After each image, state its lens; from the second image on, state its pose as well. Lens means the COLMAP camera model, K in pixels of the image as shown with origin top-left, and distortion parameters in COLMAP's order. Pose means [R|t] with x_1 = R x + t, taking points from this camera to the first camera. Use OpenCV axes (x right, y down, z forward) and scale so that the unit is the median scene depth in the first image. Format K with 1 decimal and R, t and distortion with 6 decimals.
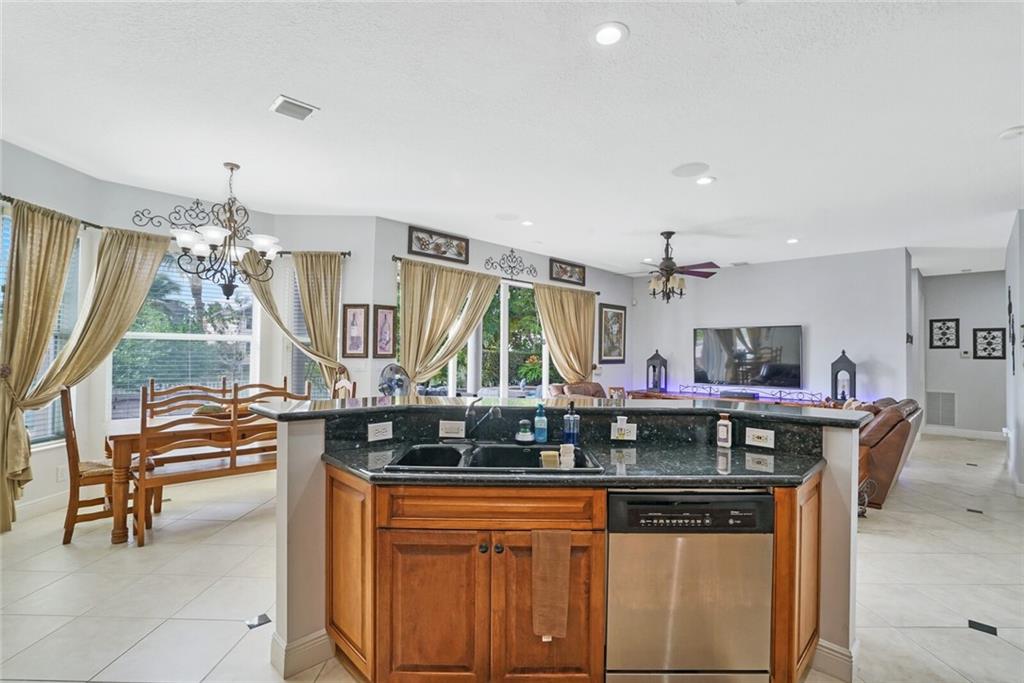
lens RADIAL K [[475.9, 0, 510.4], [0, 475.9, 343.3], [0, 0, 1]] dist [-0.056460, 0.021828]
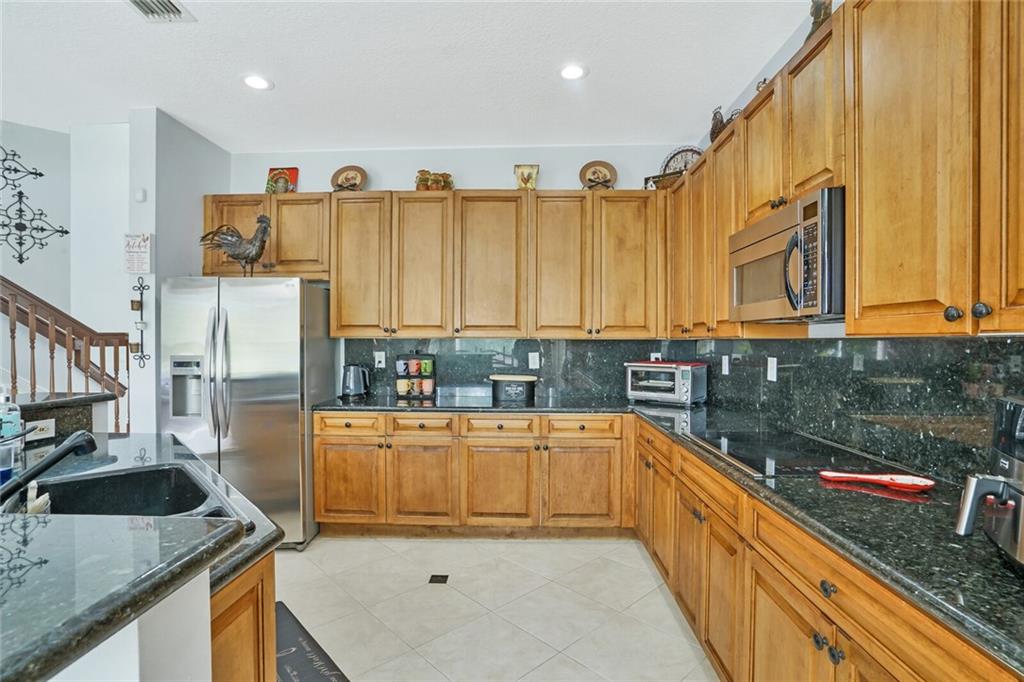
lens RADIAL K [[486.7, 0, 512.0], [0, 486.7, 341.0], [0, 0, 1]] dist [-0.063731, 0.022678]
pose [[-0.683886, -0.010631, 0.729511, -0.244723], [-0.022072, 0.999738, -0.006123, 0.004040], [-0.729255, -0.020289, -0.683941, 0.306333]]
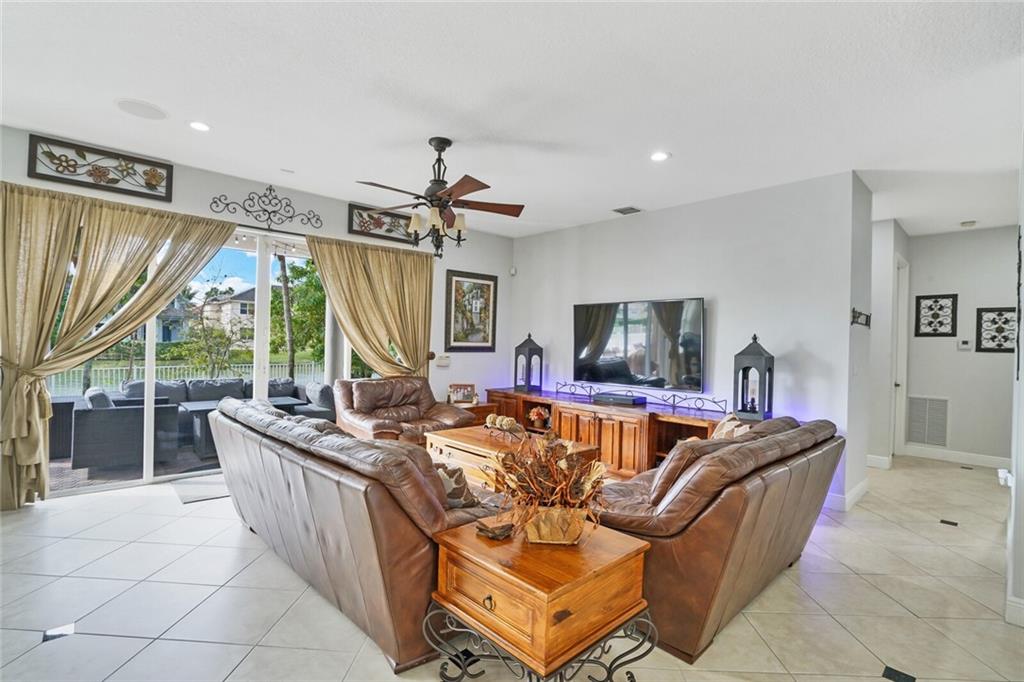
lens RADIAL K [[475.9, 0, 510.4], [0, 475.9, 342.8], [0, 0, 1]] dist [-0.056460, 0.021828]
pose [[0.999129, 0.010942, -0.040258, 0.389817], [-0.010006, 0.999677, 0.023377, 0.013248], [0.040500, -0.022954, 0.998916, 0.324697]]
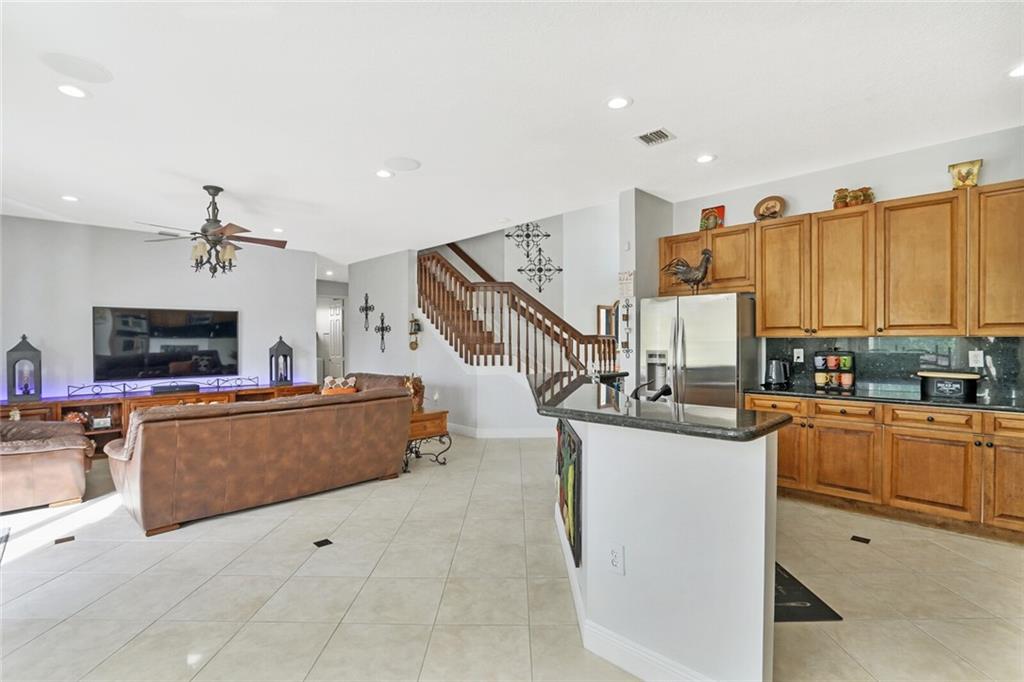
lens RADIAL K [[467.9, 0, 512.6], [0, 467.9, 343.8], [0, 0, 1]] dist [-0.052103, 0.018556]
pose [[0.012338, -0.018801, 0.999747, -0.366927], [-0.015226, 0.999704, 0.018988, 0.003647], [-0.999808, -0.015456, 0.012048, 0.418609]]
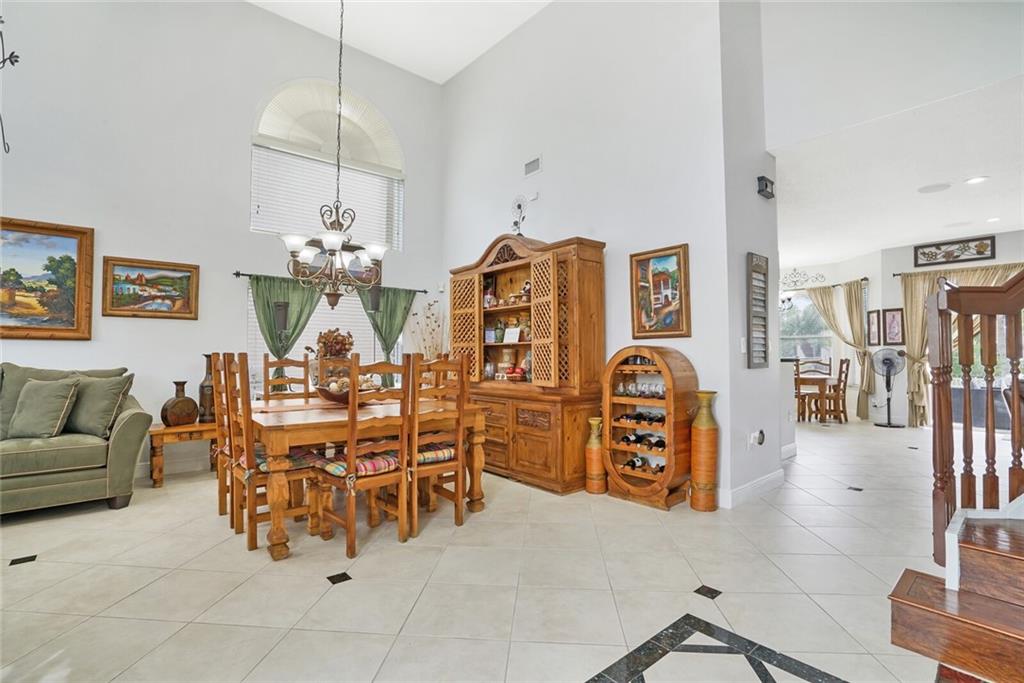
lens RADIAL K [[475.9, 0, 510.4], [0, 475.9, 343.3], [0, 0, 1]] dist [-0.056460, 0.021828]
pose [[-0.076911, -0.038885, -0.996279, 0.964824], [0.019831, 0.998982, -0.040521, 0.046712], [0.996841, -0.022874, -0.076061, -0.041652]]
